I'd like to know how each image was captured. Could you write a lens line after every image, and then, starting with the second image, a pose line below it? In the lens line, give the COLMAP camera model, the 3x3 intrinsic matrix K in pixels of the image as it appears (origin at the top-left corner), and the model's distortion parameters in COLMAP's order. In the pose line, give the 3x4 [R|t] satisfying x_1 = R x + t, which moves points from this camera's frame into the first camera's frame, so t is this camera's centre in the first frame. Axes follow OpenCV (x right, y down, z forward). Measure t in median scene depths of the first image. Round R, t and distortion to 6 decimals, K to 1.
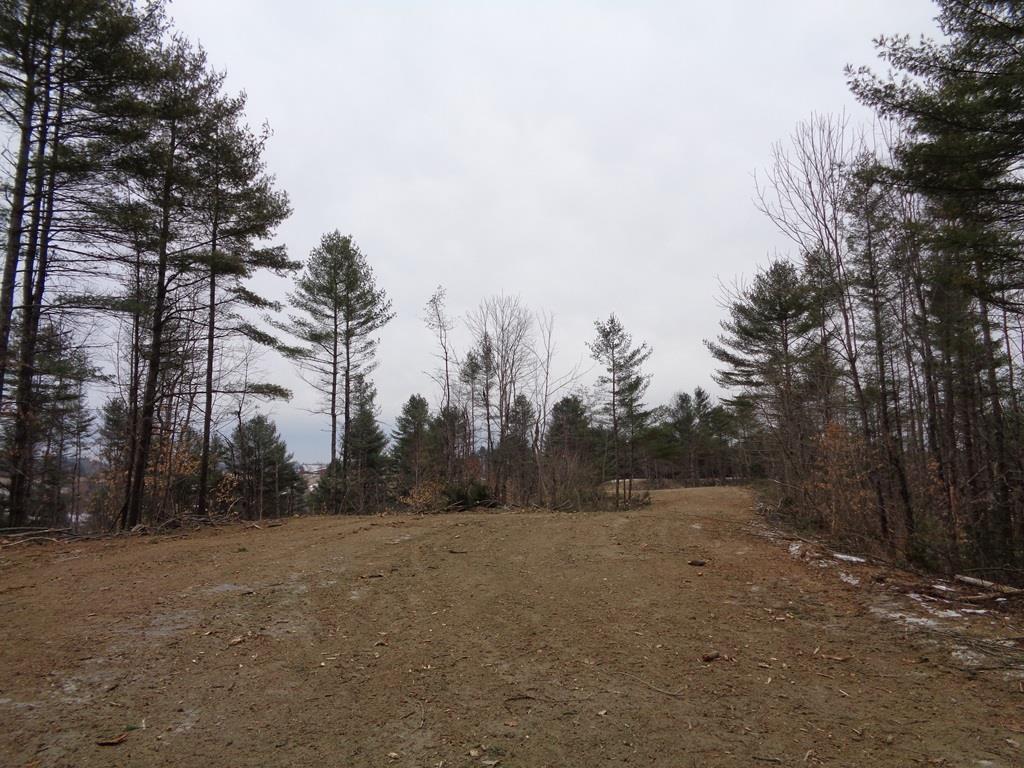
lens RADIAL K [[765.3, 0, 512.0], [0, 765.3, 384.0], [0, 0, 1]] dist [-0.004922, 0.004216]
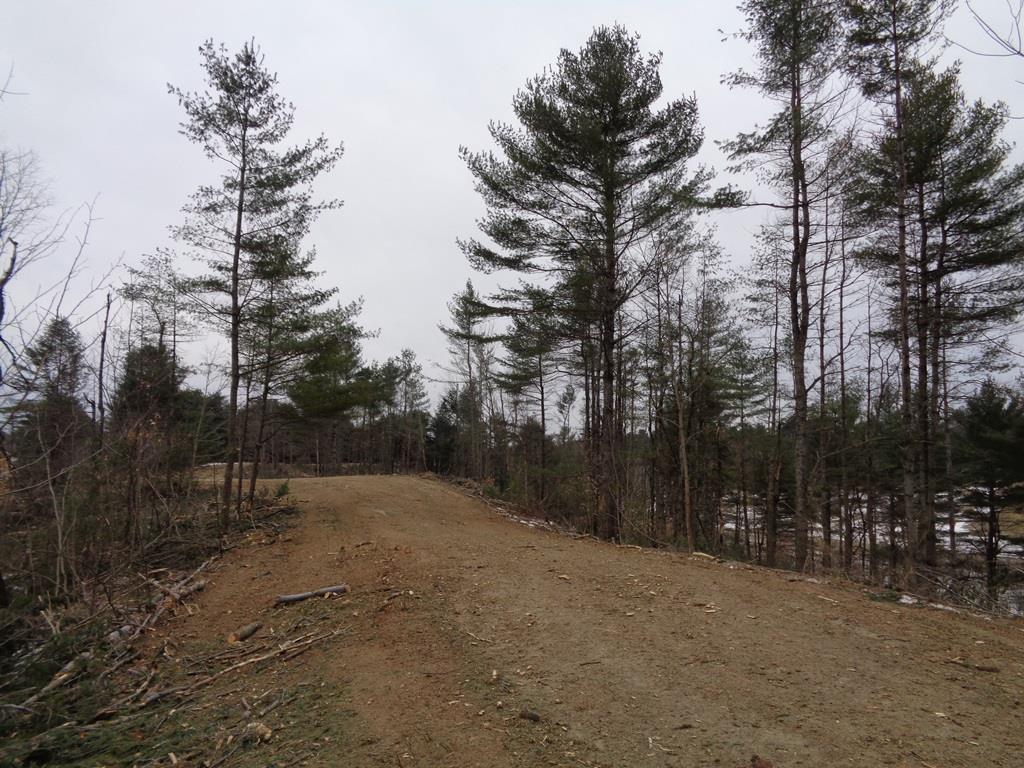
lens RADIAL K [[765.3, 0, 512.0], [0, 765.3, 384.0], [0, 0, 1]] dist [-0.004922, 0.004216]
pose [[0.873686, 0.075047, 0.480667, 0.072117], [-0.083315, 0.996515, -0.004149, 0.076194], [-0.479303, -0.036422, 0.876893, 0.578382]]
